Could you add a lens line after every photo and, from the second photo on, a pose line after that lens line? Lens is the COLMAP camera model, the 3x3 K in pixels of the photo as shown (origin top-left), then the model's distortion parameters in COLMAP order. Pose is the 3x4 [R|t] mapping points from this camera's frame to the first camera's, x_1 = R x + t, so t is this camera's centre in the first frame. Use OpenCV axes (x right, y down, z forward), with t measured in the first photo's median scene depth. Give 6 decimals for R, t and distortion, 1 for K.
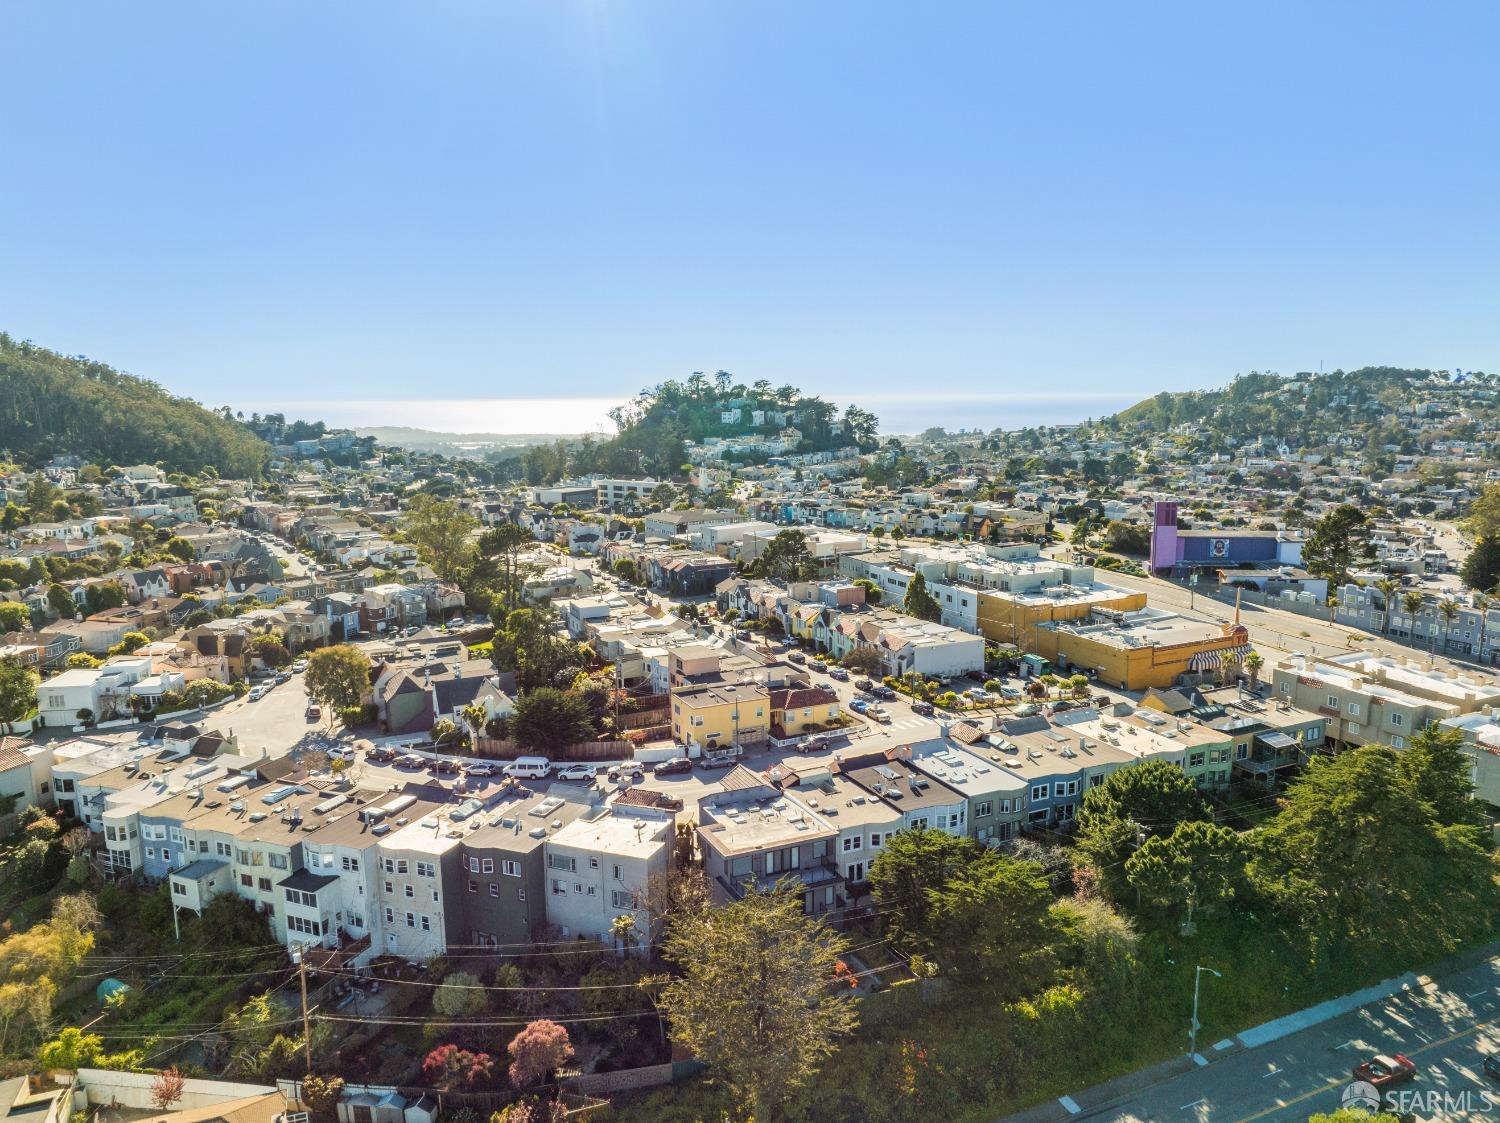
lens RADIAL K [[1031.7, 0, 750.0], [0, 1031.7, 561.5], [0, 0, 1]] dist [-0.029729, -0.003106]
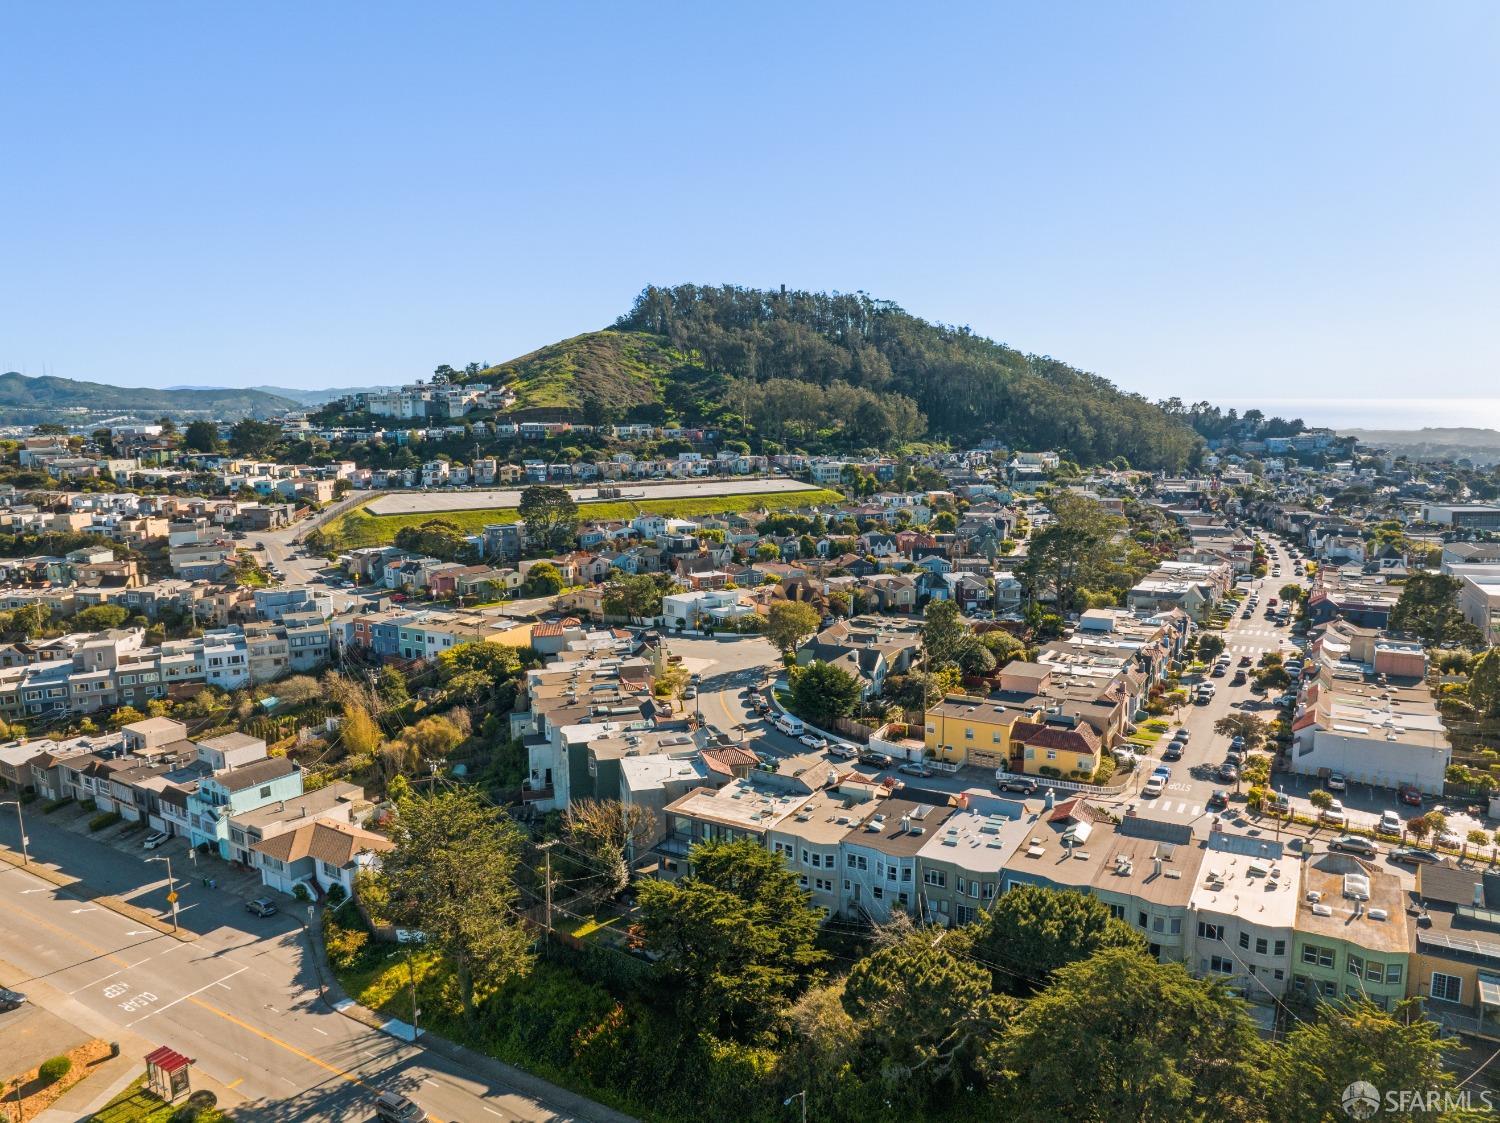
lens RADIAL K [[1031.7, 0, 750.0], [0, 1031.7, 561.5], [0, 0, 1]] dist [-0.029729, -0.003106]
pose [[0.586304, 0.130265, -0.799549, 0.693602], [-0.126796, 0.989578, 0.068246, -0.053112], [0.800106, 0.061366, 0.596711, 0.303942]]
